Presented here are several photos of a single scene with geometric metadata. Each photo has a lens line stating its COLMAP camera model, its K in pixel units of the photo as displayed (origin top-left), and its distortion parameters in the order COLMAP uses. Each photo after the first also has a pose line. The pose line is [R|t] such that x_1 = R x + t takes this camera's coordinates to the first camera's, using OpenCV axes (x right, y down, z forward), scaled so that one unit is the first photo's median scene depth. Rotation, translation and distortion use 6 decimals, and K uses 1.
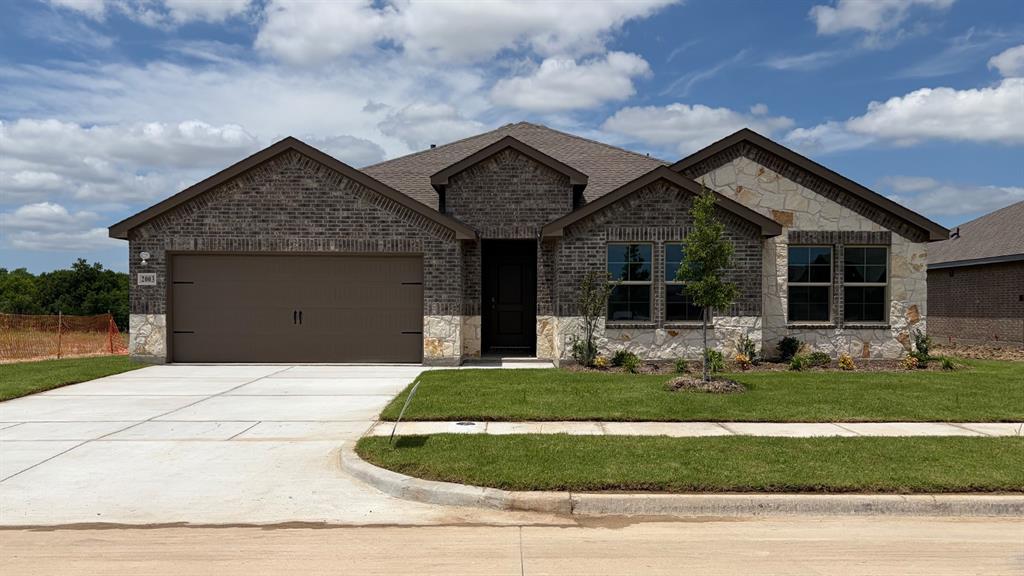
lens RADIAL K [[890.3, 0, 512.0], [0, 890.3, 288.0], [0, 0, 1]] dist [0.024906, 0.003920]
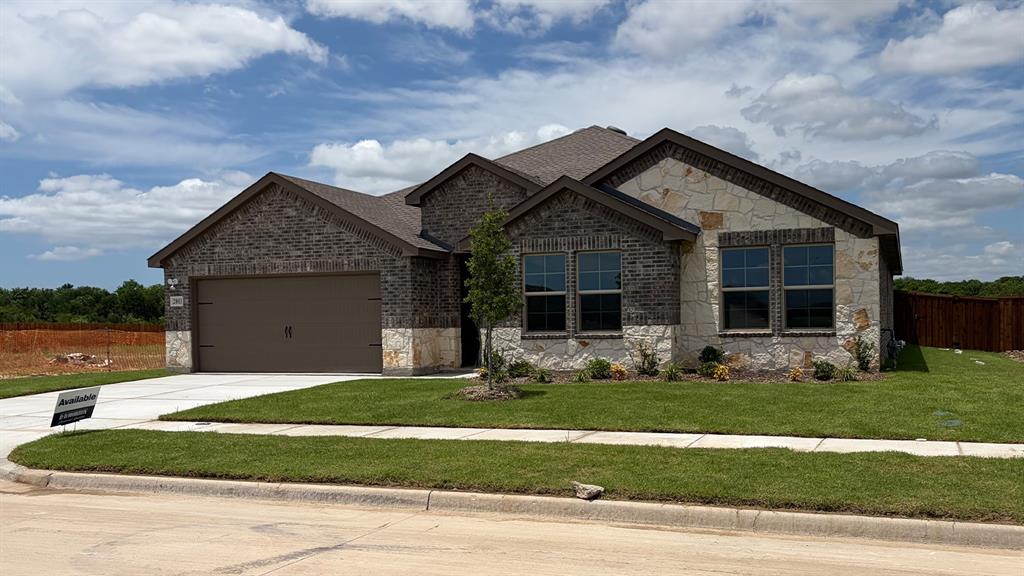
lens RADIAL K [[974.7, 0, 512.0], [0, 974.7, 288.0], [0, 0, 1]] dist [0.048863, -0.014762]
pose [[0.925643, -0.030339, -0.377180, 0.492930], [0.028271, 0.999540, -0.011021, -0.000849], [0.377341, -0.000462, 0.926074, -0.030271]]
